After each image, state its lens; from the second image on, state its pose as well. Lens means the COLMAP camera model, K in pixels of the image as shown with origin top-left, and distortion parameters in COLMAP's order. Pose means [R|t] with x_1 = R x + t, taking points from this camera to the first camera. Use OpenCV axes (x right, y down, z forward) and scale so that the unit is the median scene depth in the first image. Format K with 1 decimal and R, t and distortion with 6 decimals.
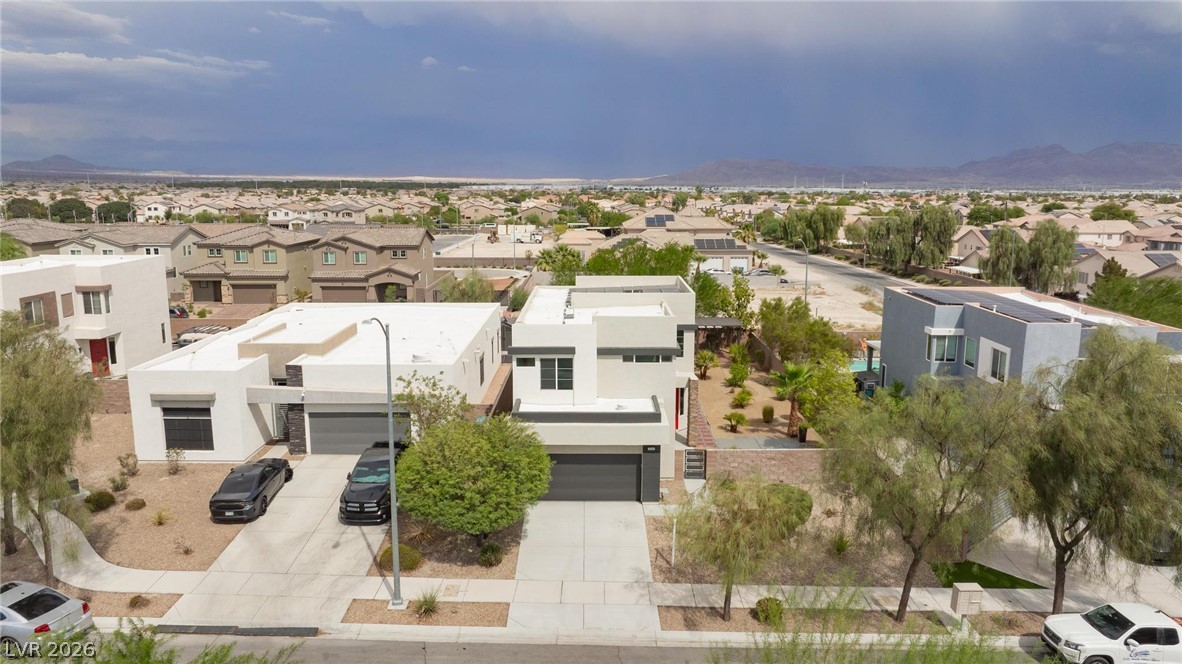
lens RADIAL K [[829.8, 0, 591.0], [0, 829.8, 332.0], [0, 0, 1]] dist [-0.023977, 0.000716]
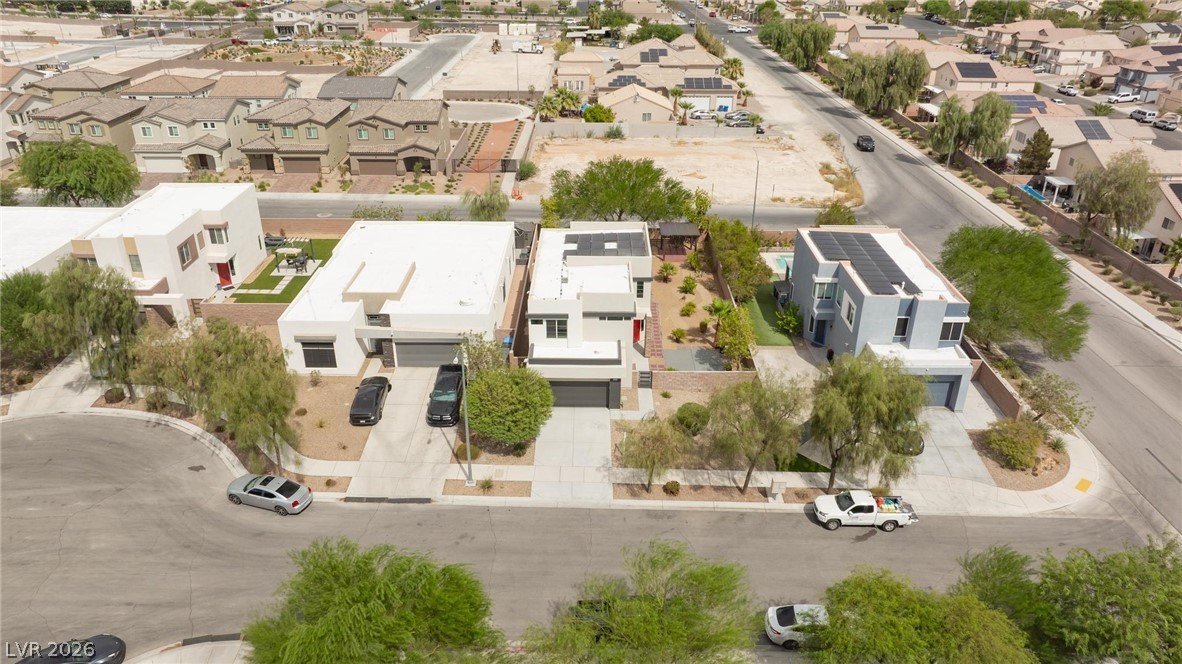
lens RADIAL K [[829.8, 0, 591.0], [0, 829.8, 332.0], [0, 0, 1]] dist [-0.023977, 0.000716]
pose [[0.999984, 0.005255, -0.002258, 0.026679], [-0.004398, 0.958867, 0.283822, -0.385517], [0.003657, -0.283808, 0.958874, -0.500200]]
